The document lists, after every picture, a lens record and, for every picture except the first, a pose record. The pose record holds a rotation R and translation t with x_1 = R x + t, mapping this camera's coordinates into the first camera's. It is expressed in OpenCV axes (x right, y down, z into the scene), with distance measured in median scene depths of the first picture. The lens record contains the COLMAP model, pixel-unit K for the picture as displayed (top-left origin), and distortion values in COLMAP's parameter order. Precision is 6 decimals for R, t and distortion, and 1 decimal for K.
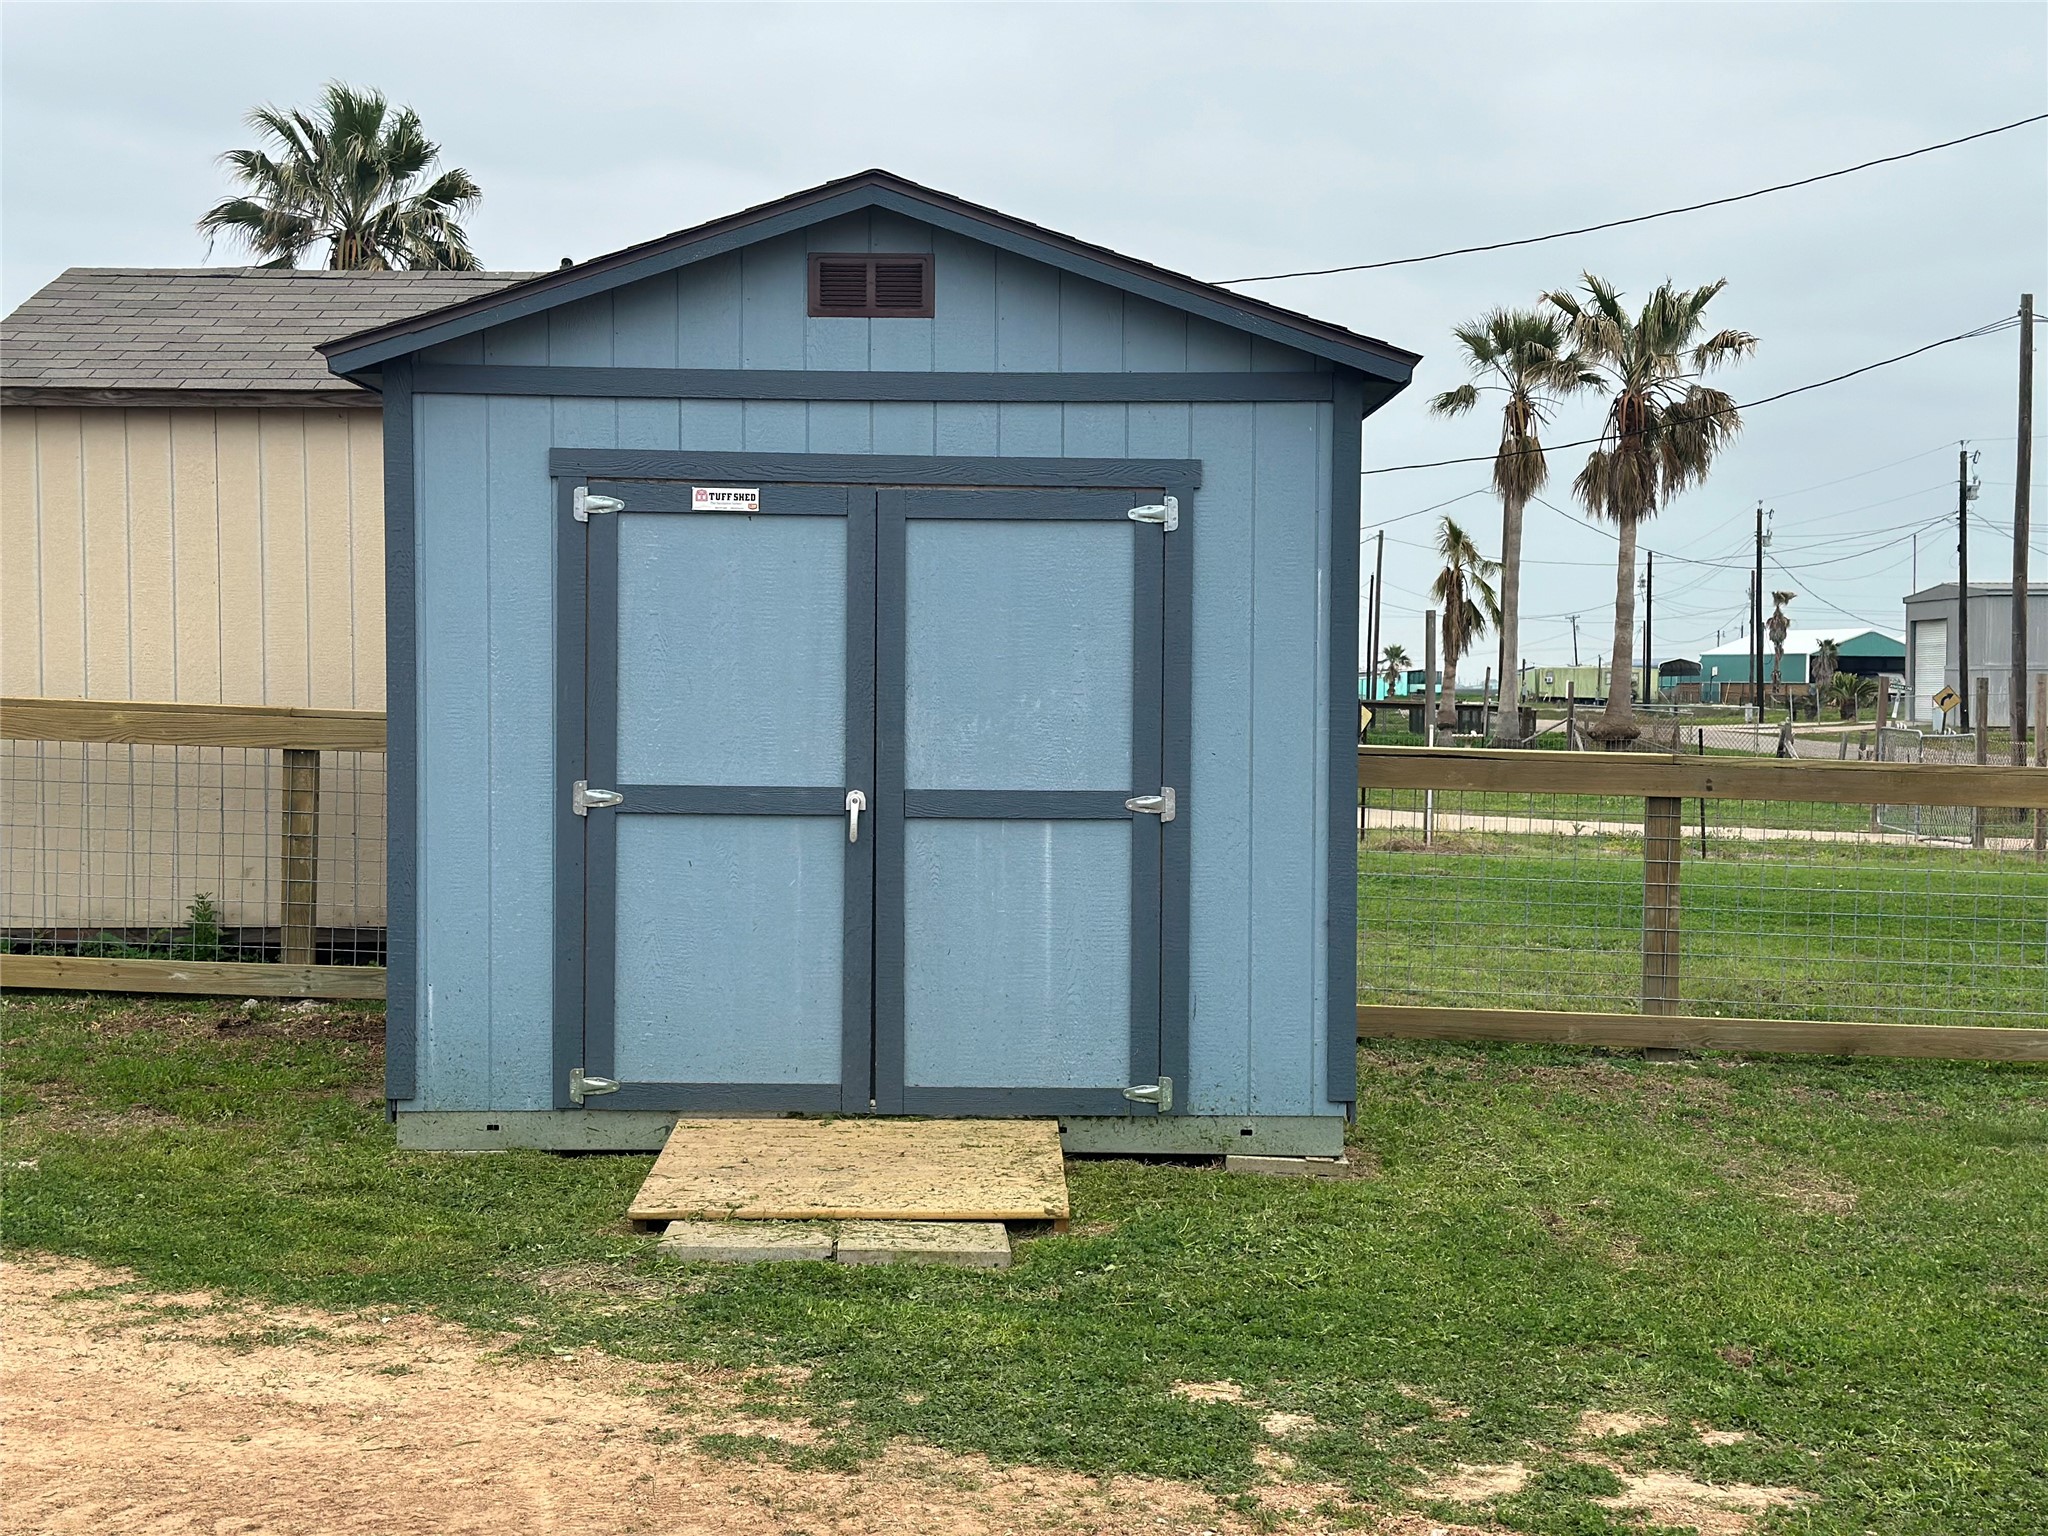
lens RADIAL K [[2856.2, 0, 1024.0], [0, 2856.2, 768.0], [0, 0, 1]] dist [0.175565, 0.015434]
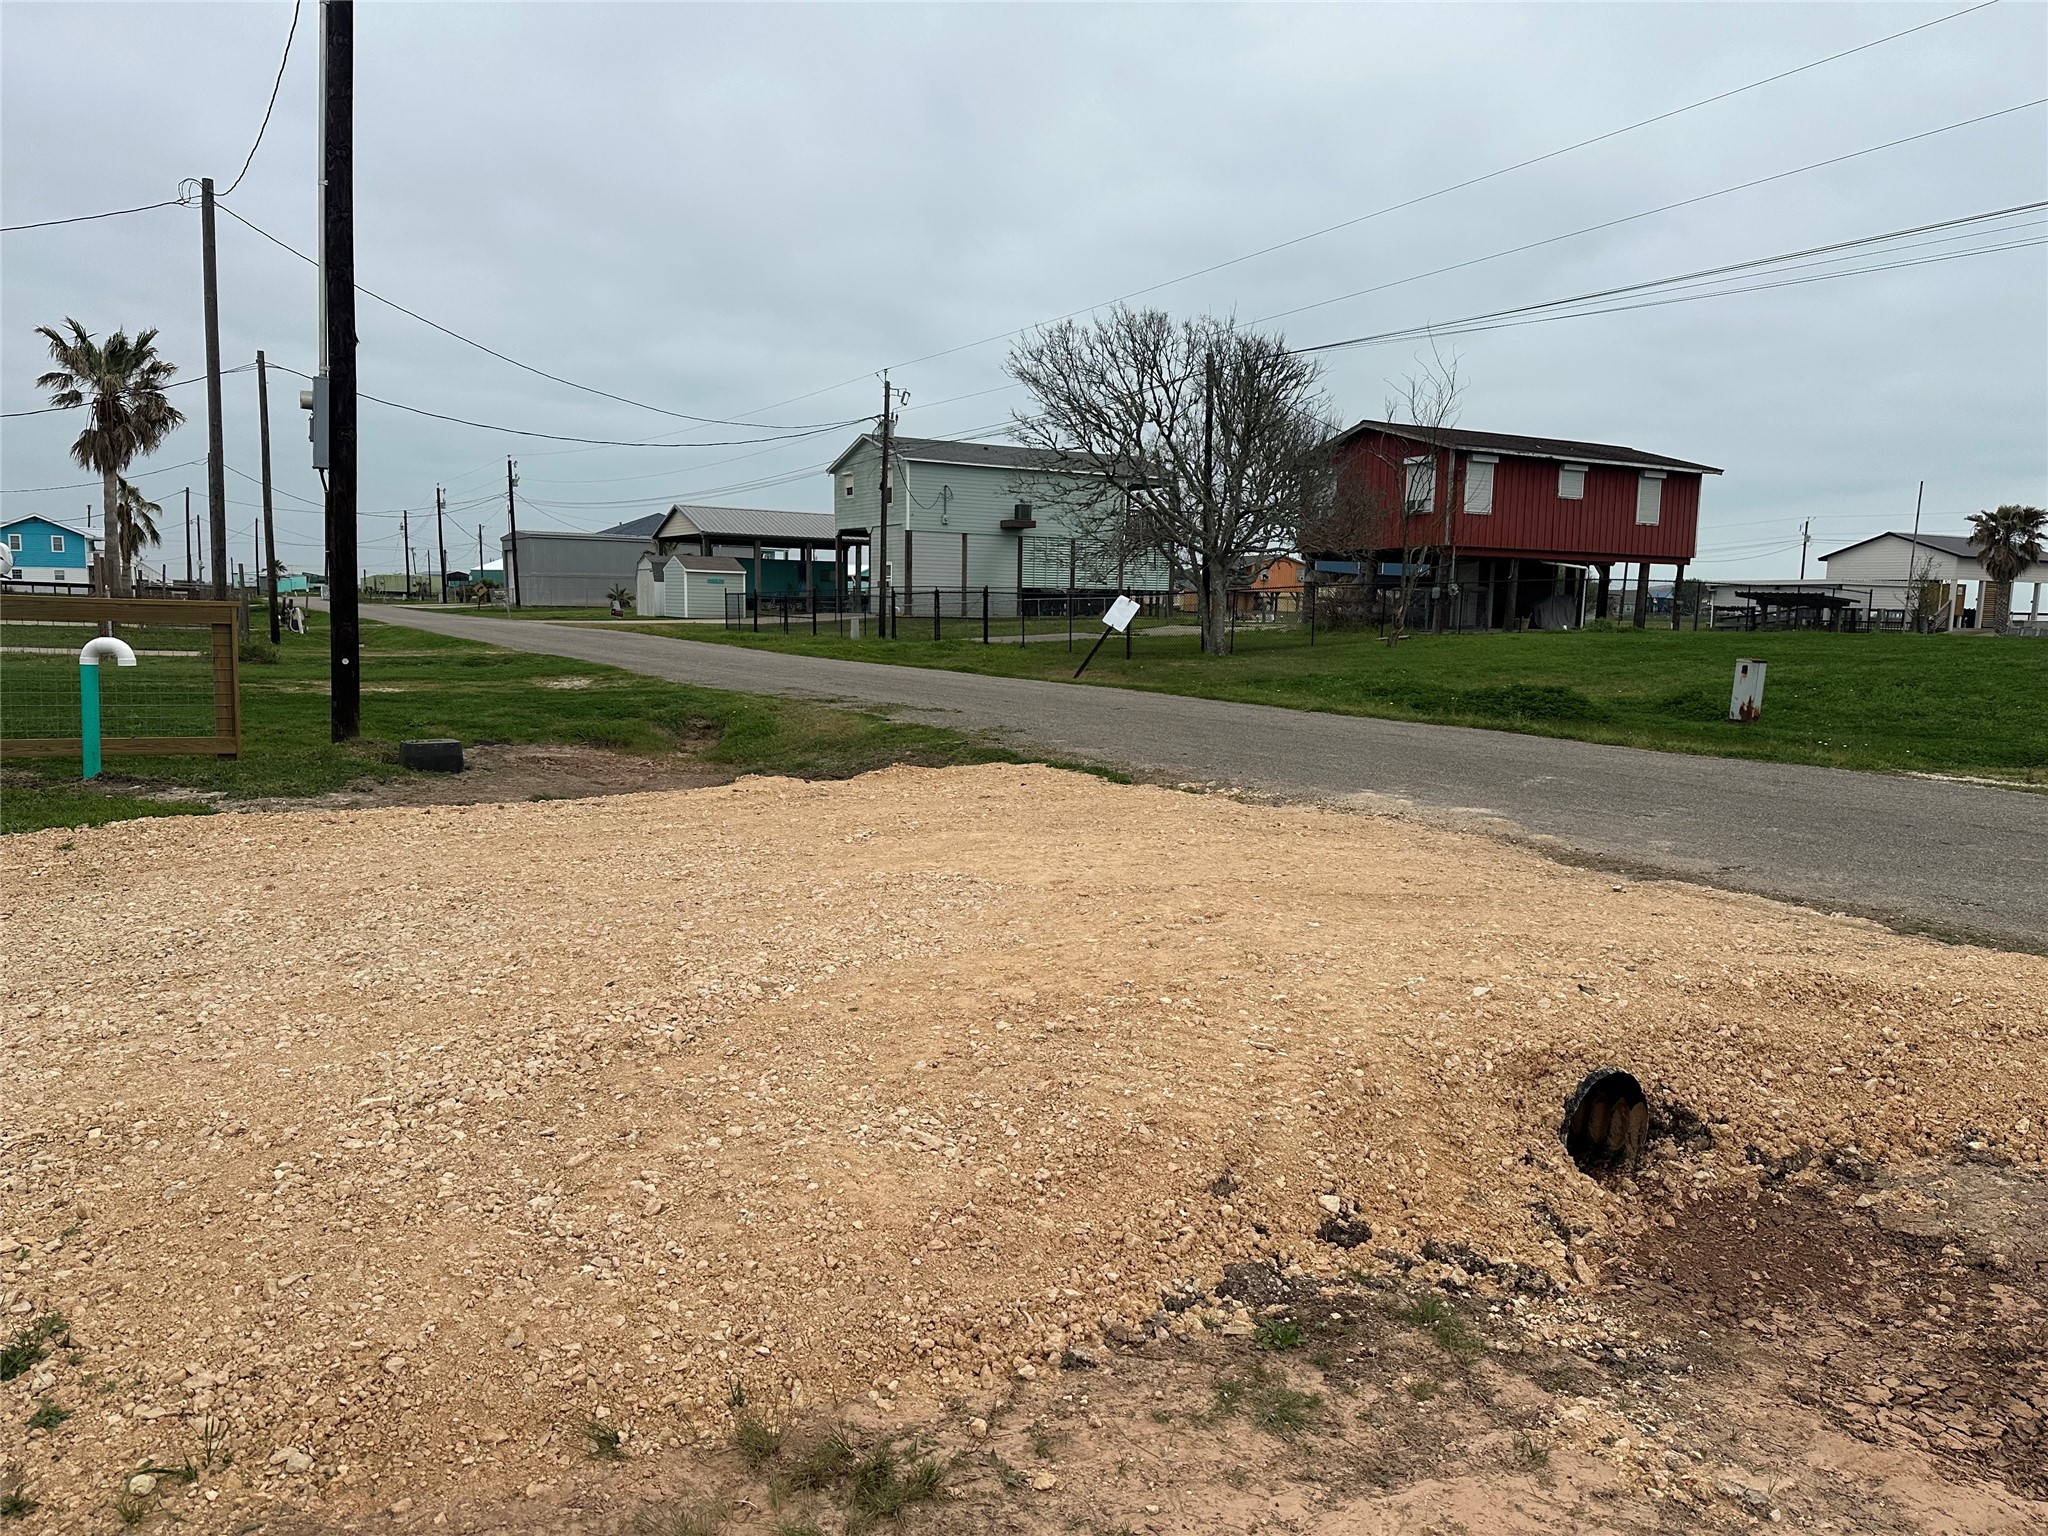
lens RADIAL K [[1379.8, 0, 1039.4], [0, 1379.8, 937.7], [0, 0, 1]] dist [0.050792, -0.053961]
pose [[0.854801, -0.117469, 0.505486, 1.135763], [0.007051, 0.976584, 0.215022, 0.053154], [-0.518908, -0.180236, 0.835613, -0.210878]]
